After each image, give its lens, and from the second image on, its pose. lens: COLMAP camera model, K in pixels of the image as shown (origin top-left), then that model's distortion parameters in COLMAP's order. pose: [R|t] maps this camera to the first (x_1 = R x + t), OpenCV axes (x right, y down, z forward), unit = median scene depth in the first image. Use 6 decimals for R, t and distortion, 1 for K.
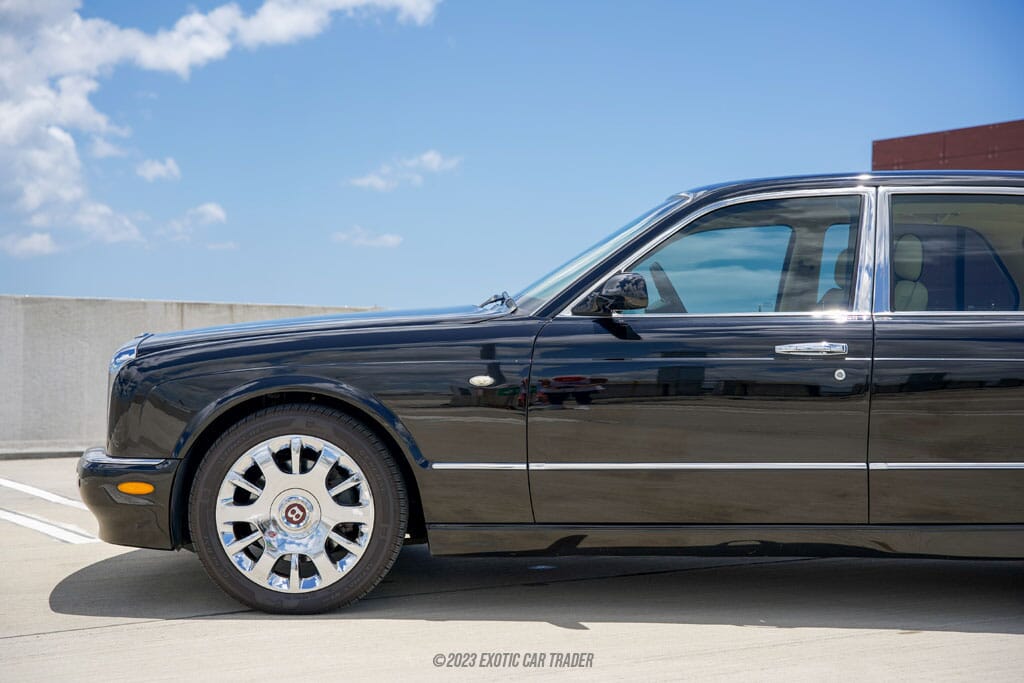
lens RADIAL K [[1615.0, 0, 515.9], [0, 1615.0, 343.2], [0, 0, 1]] dist [0.184556, 0.000000]
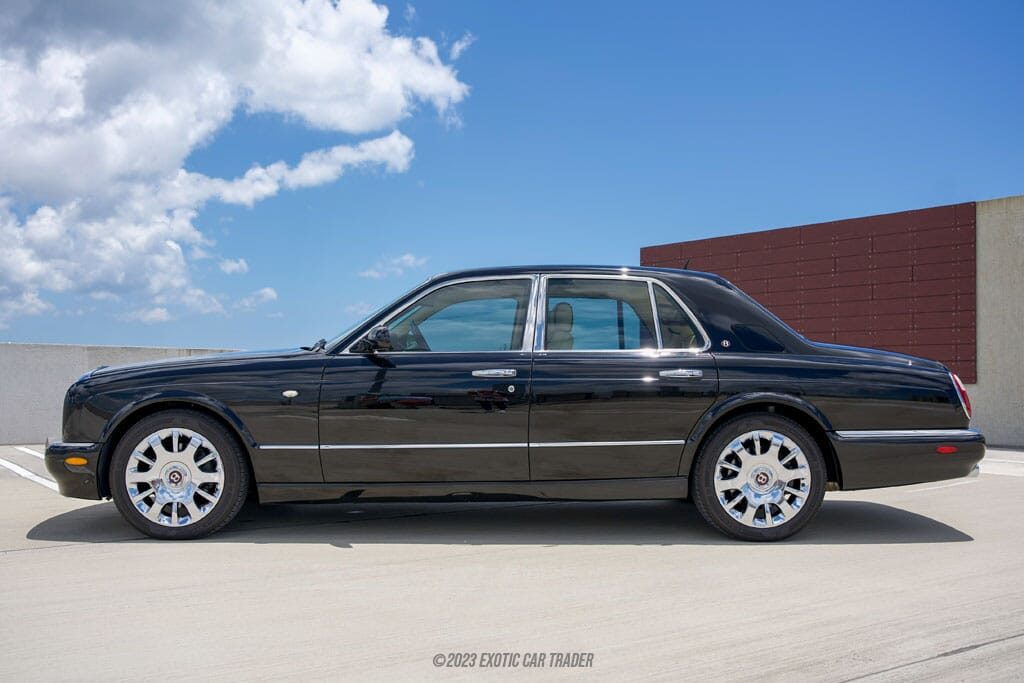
lens RADIAL K [[1041.3, 0, 505.0], [0, 1041.3, 350.9], [0, 0, 1]] dist [-0.017408, 0.000000]
pose [[0.999416, -0.003165, 0.034011, 0.149667], [0.004013, 0.999682, -0.024899, 0.007031], [-0.033921, 0.025021, 0.999111, -0.037879]]
